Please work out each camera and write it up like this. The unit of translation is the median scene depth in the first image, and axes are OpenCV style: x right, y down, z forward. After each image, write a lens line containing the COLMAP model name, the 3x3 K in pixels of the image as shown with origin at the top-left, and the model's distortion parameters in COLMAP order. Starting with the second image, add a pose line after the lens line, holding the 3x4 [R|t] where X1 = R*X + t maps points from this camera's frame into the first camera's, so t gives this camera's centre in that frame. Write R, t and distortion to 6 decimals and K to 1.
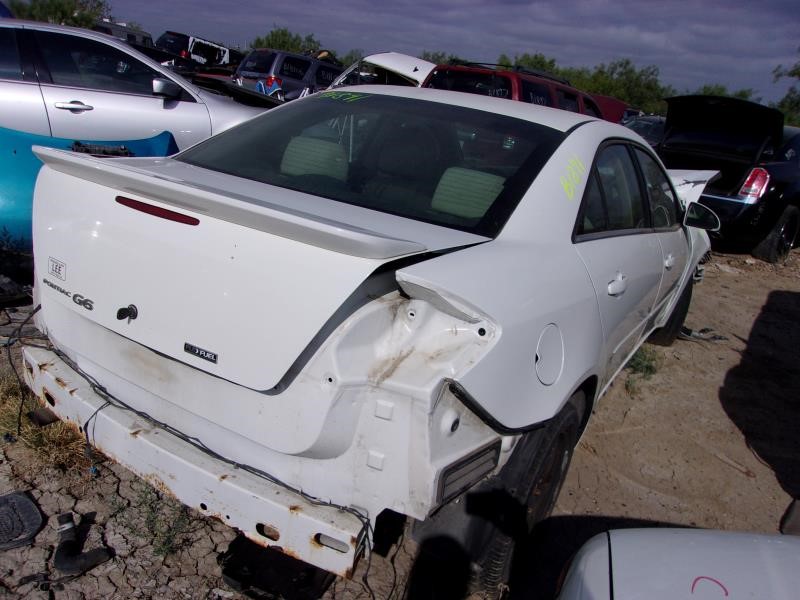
lens RADIAL K [[636.7, 0, 398.6], [0, 636.7, 300.4], [0, 0, 1]] dist [-0.060042, 0.002593]
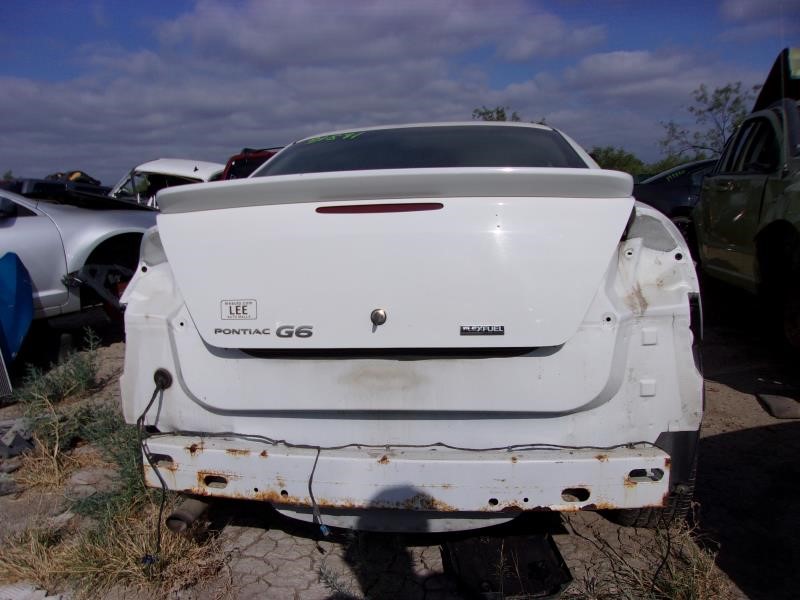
lens RADIAL K [[636.7, 0, 397.1], [0, 636.7, 308.3], [0, 0, 1]] dist [-0.060042, 0.002593]
pose [[0.907430, -0.228726, 0.352499, -0.744639], [0.273192, 0.958516, -0.081318, 0.090588], [-0.319277, 0.170090, 0.932272, 0.115690]]
